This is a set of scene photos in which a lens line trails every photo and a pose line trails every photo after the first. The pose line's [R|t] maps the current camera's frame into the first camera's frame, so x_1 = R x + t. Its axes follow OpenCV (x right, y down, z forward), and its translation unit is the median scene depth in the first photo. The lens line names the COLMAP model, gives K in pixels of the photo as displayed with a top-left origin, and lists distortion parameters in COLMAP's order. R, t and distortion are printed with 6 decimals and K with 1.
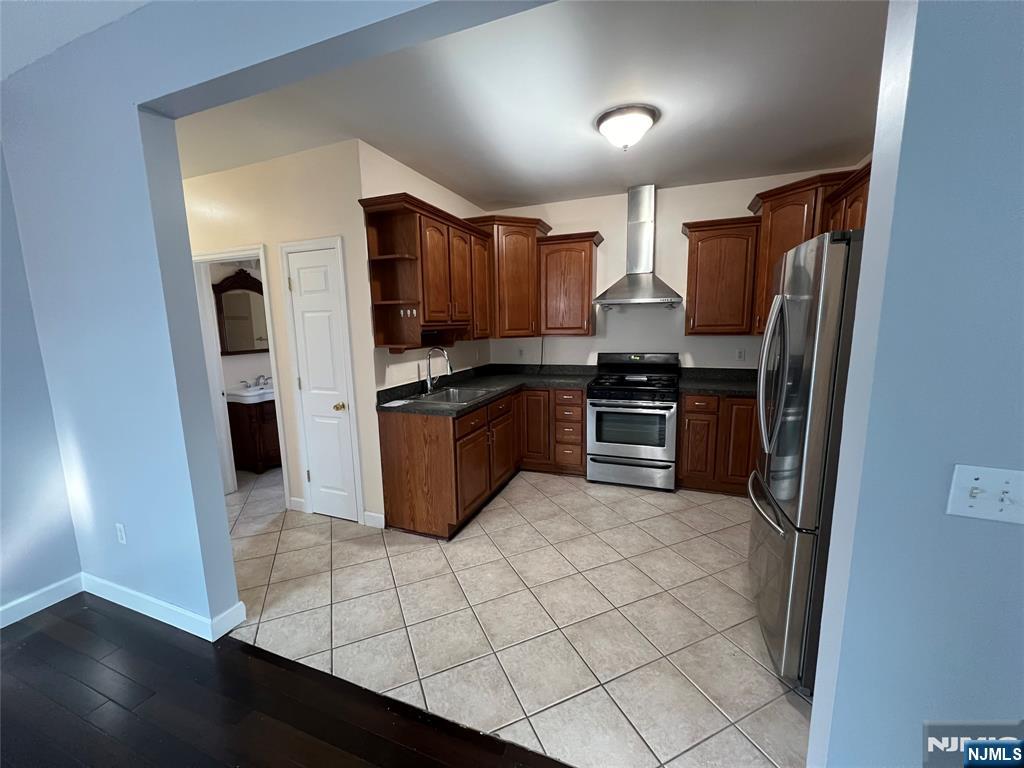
lens RADIAL K [[411.5, 0, 511.5], [0, 411.5, 385.9], [0, 0, 1]] dist [0.011363, -0.000046]
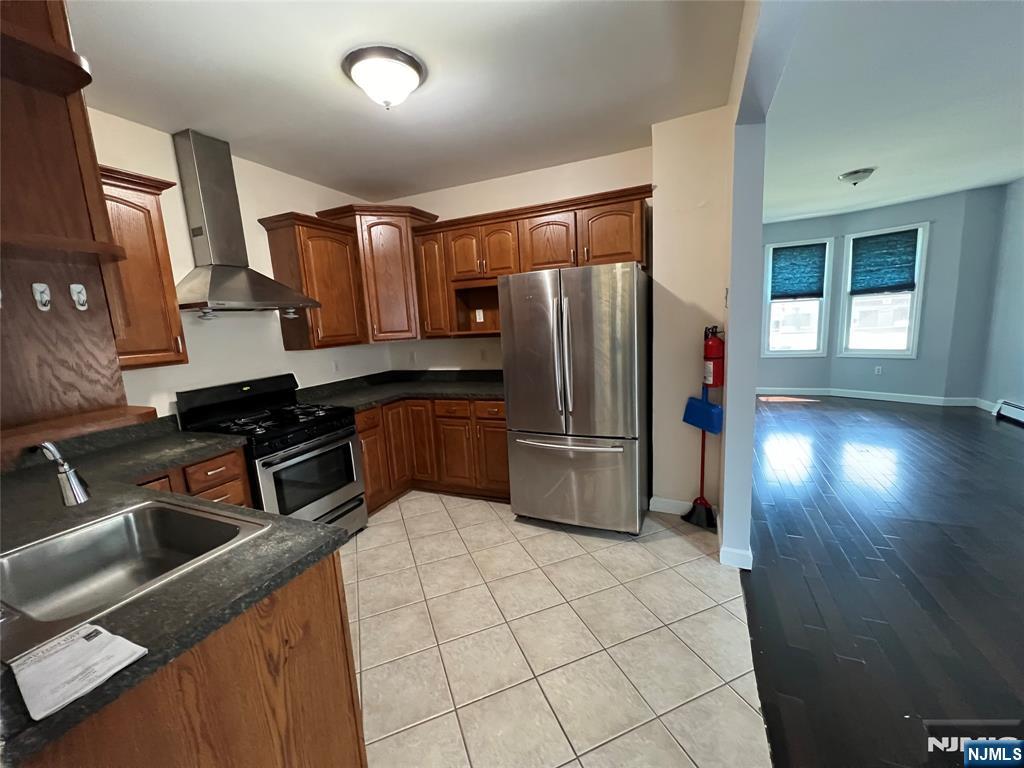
lens RADIAL K [[411.5, 0, 510.7], [0, 411.5, 385.8], [0, 0, 1]] dist [0.011363, -0.000046]
pose [[0.041435, -0.143815, 0.988737, -0.499376], [0.208819, 0.968979, 0.132190, -0.098023], [-0.977076, 0.200990, 0.070181, 0.716370]]
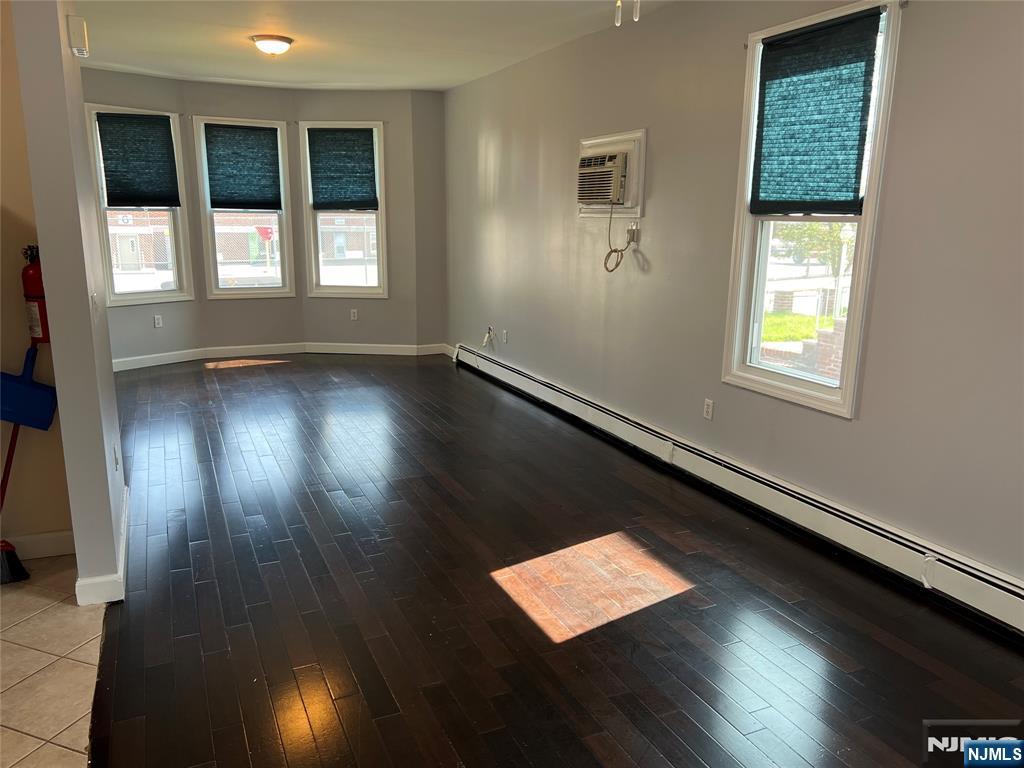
lens RADIAL K [[763.8, 0, 527.2], [0, 763.8, 406.1], [0, 0, 1]] dist [-0.003545, -0.006757]
pose [[-0.731823, -0.155881, 0.663427, -0.790604], [0.104281, 0.936410, 0.335054, -0.081769], [-0.673469, 0.314383, -0.669031, 0.625192]]
